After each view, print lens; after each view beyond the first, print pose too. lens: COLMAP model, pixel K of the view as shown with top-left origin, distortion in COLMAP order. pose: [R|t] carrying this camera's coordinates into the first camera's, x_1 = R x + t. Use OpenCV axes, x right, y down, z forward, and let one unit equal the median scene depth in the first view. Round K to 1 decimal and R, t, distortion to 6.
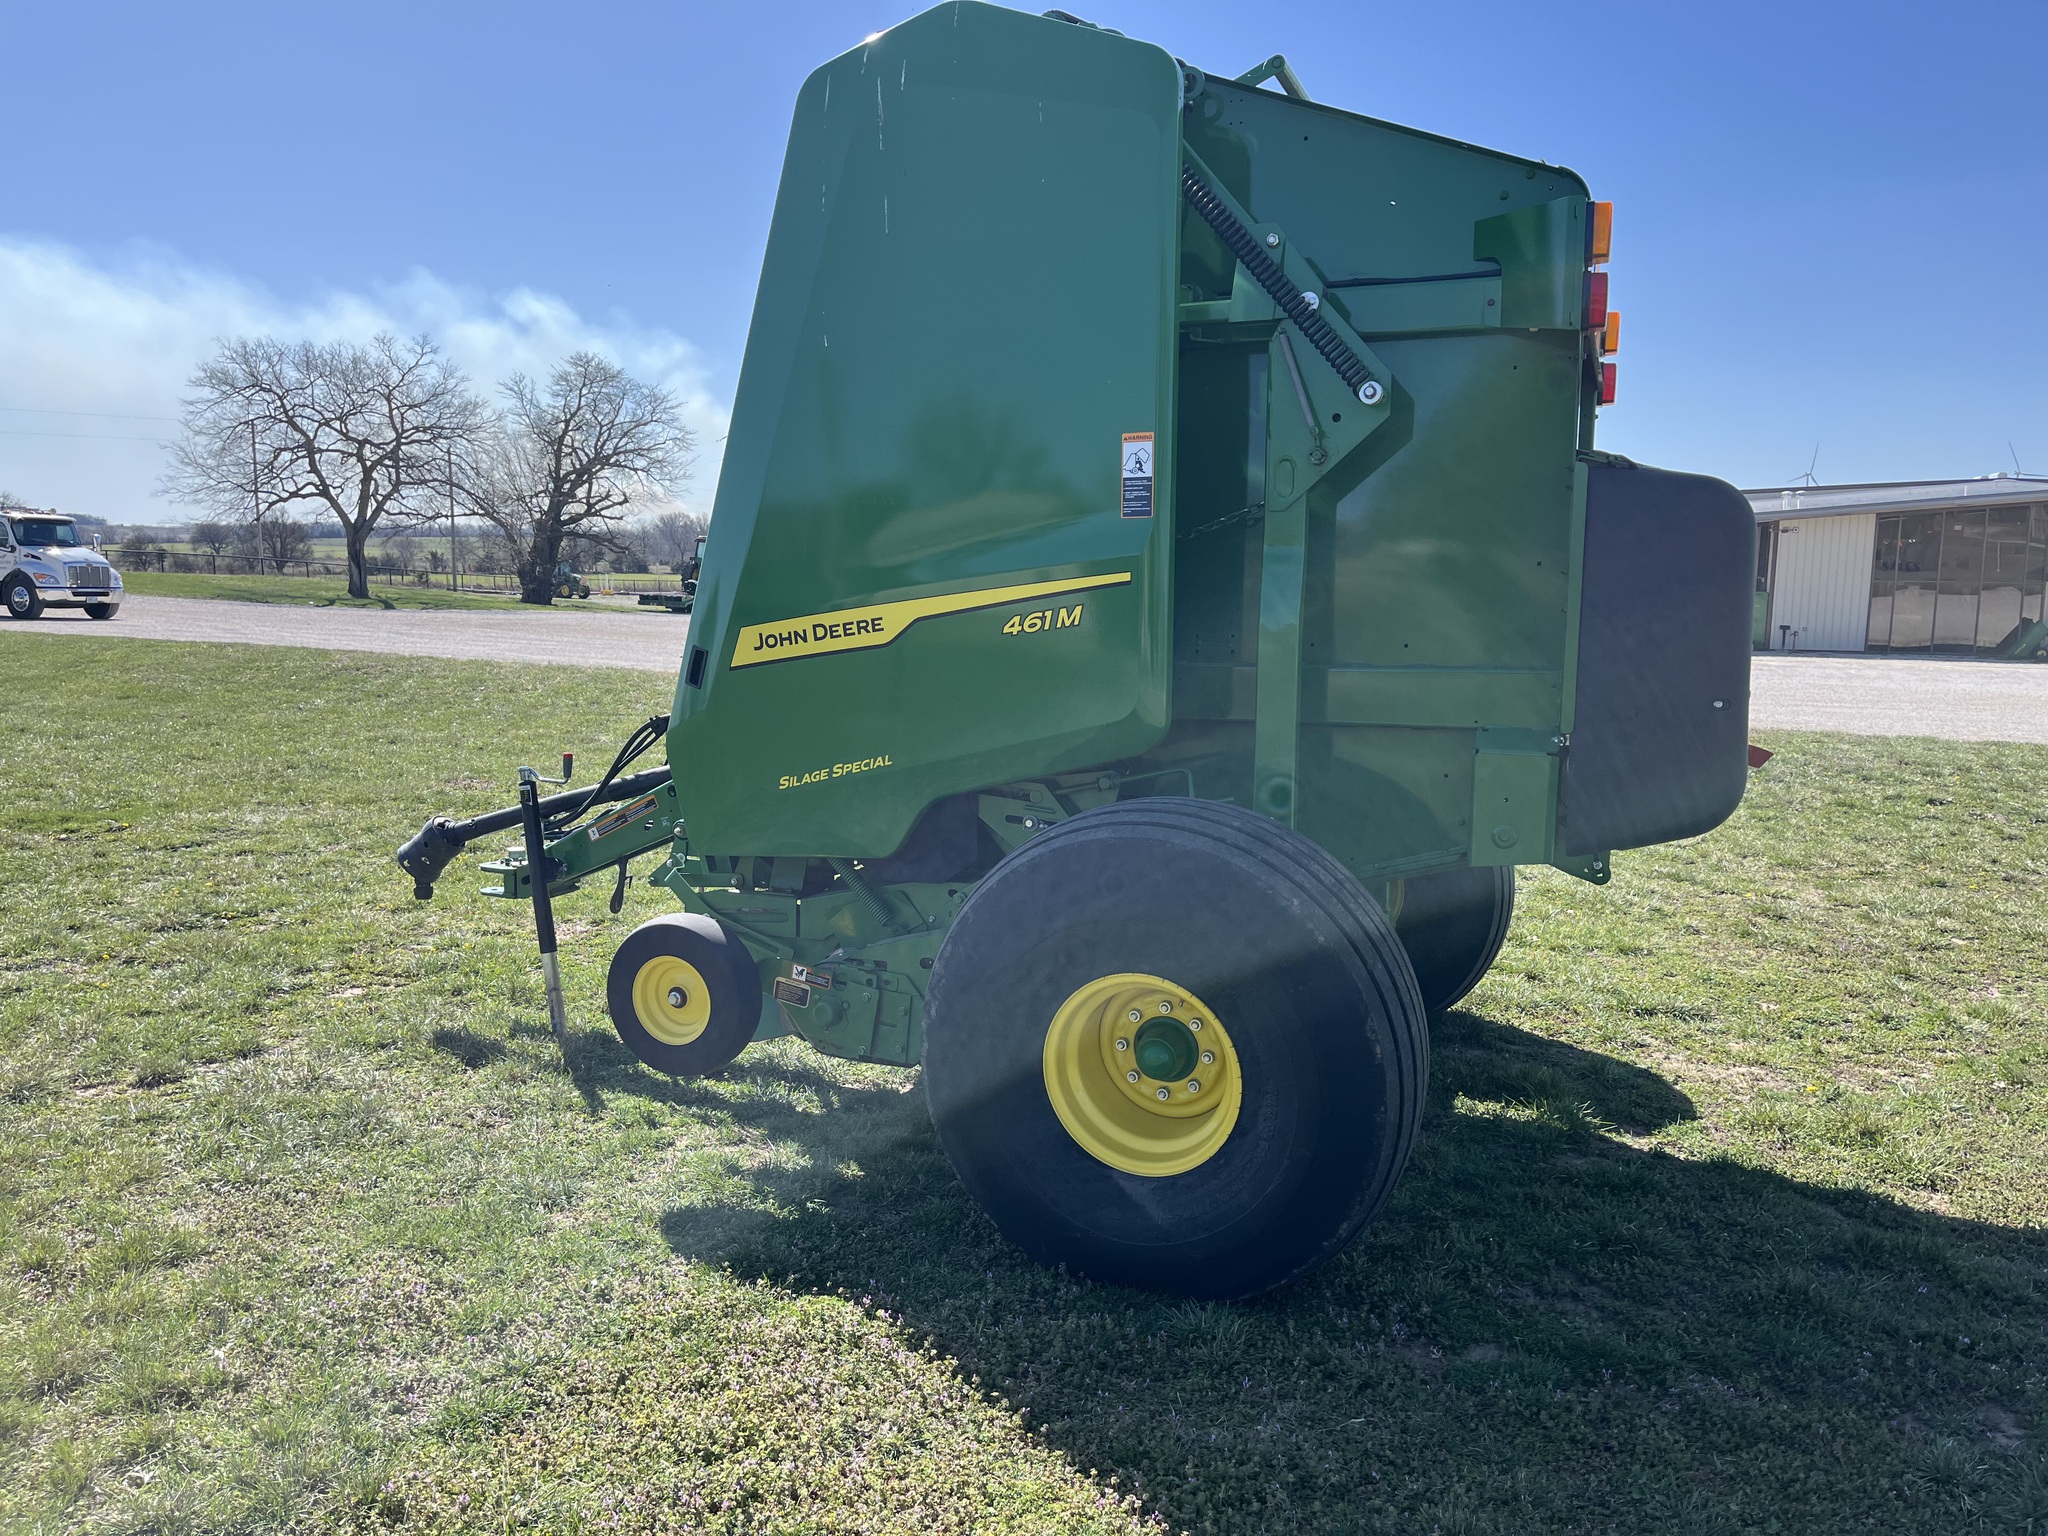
lens RADIAL K [[1587.9, 0, 1024.1], [0, 1587.9, 817.2], [0, 0, 1]] dist [-0.004336, -0.003752]
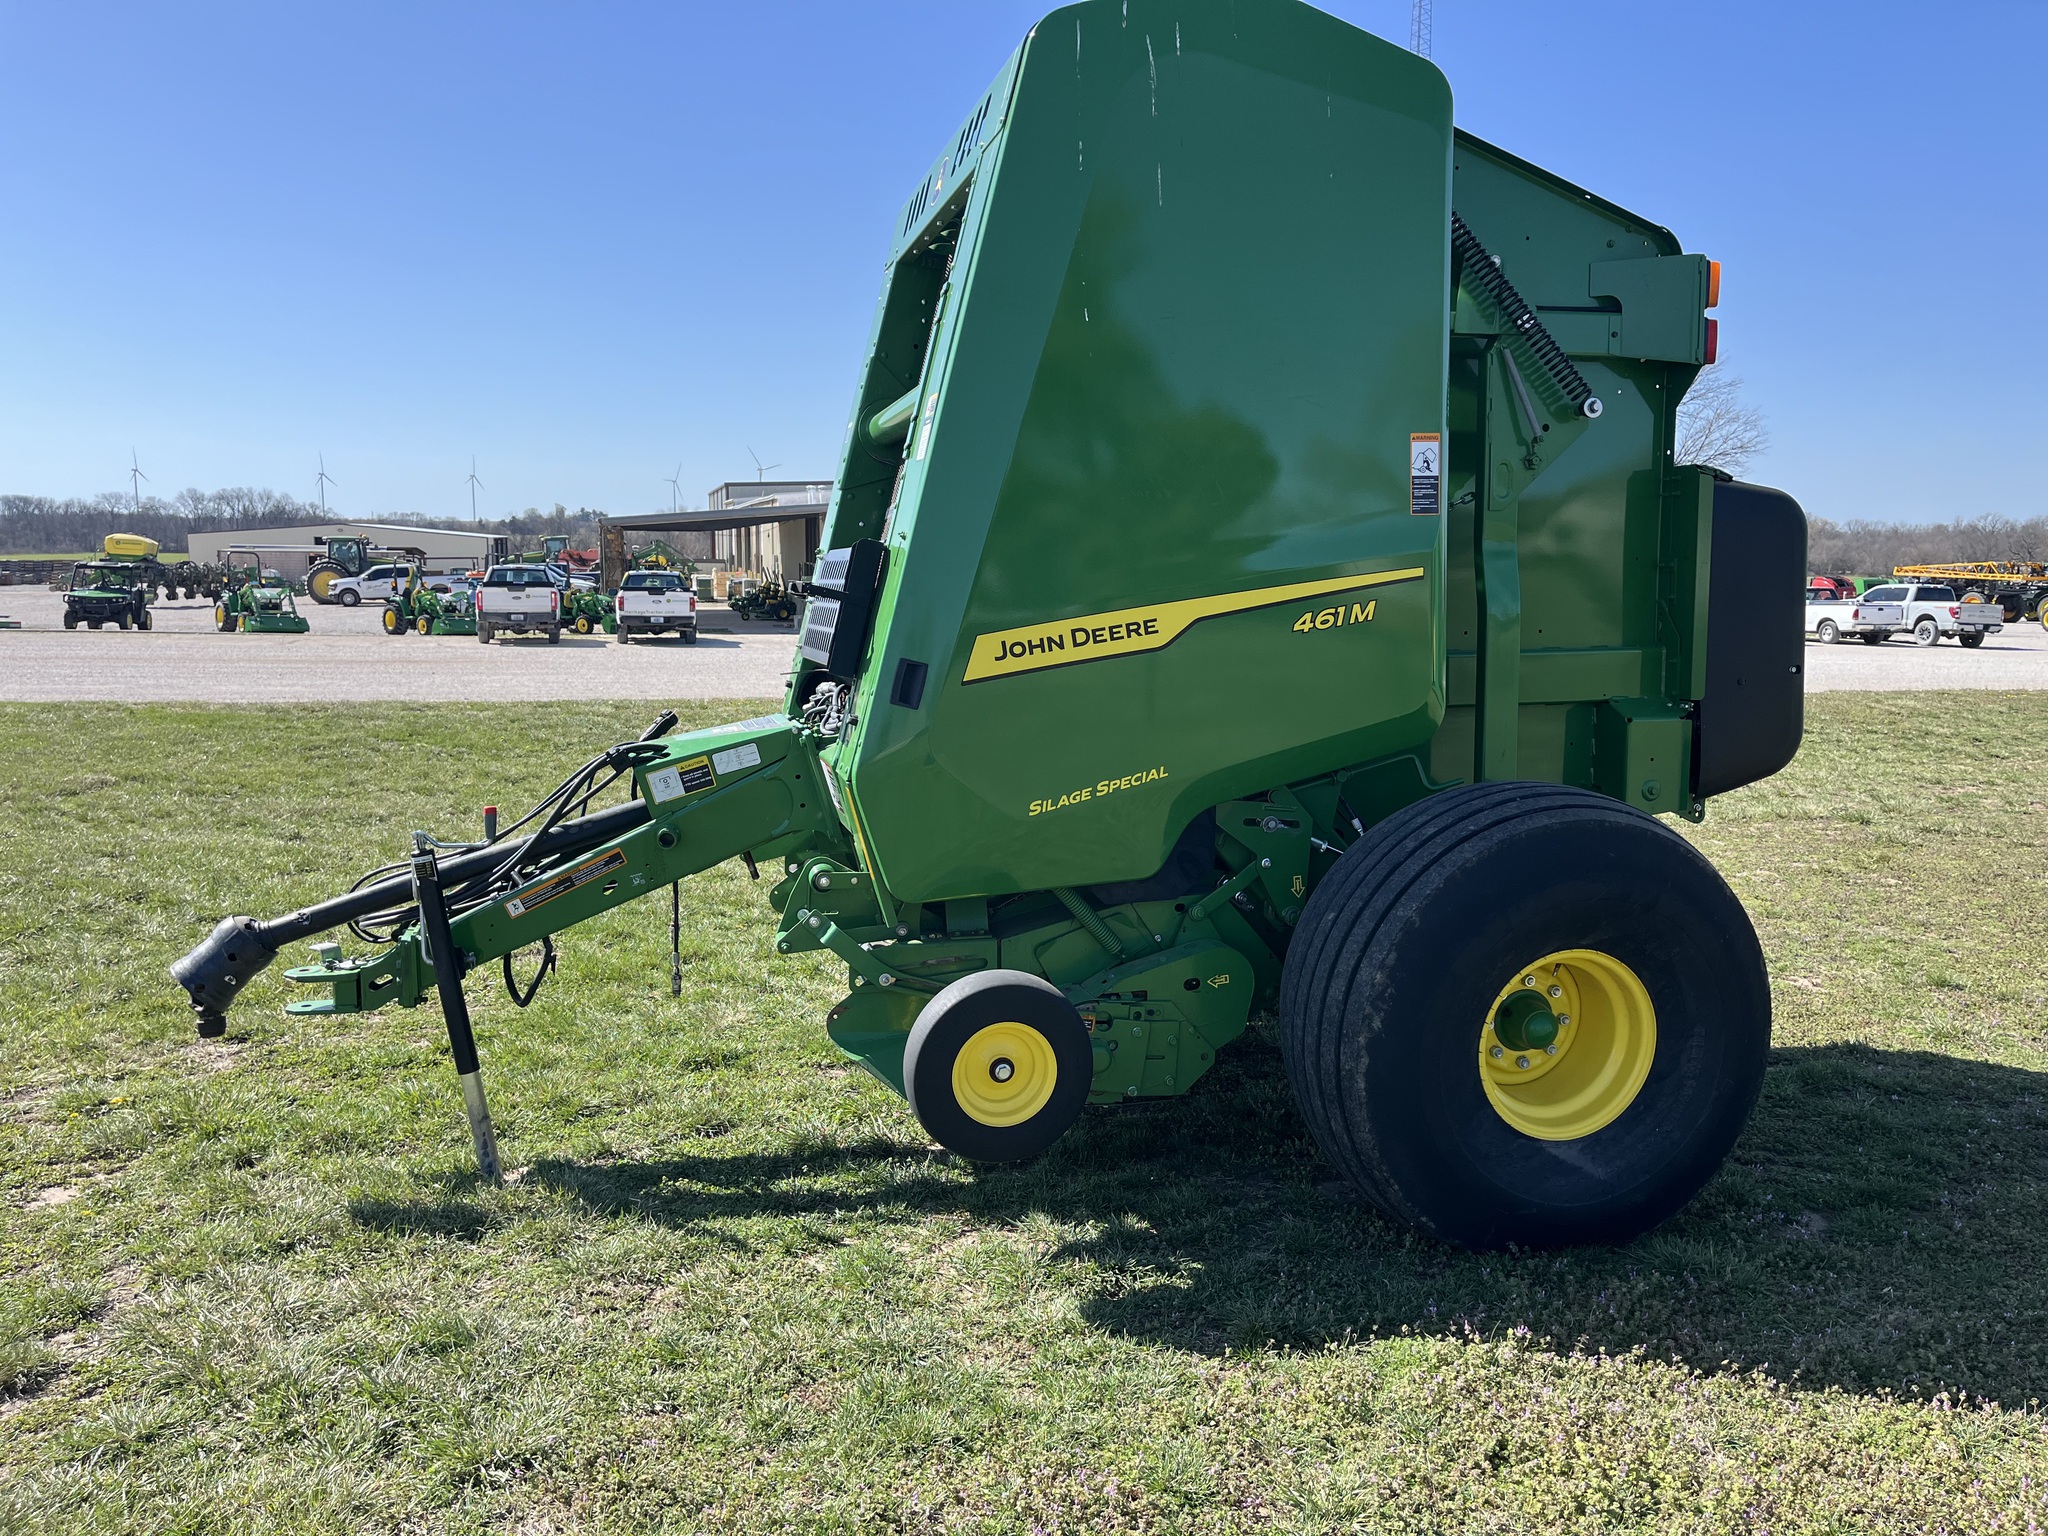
lens RADIAL K [[1547.5, 0, 1024.0], [0, 1547.5, 768.0], [0, 0, 1]] dist [0.005960, -0.003325]
pose [[0.805628, -0.085784, 0.586178, -0.674874], [0.096984, 0.995209, 0.012351, -0.056751], [-0.584429, 0.046900, 0.810088, 0.312593]]
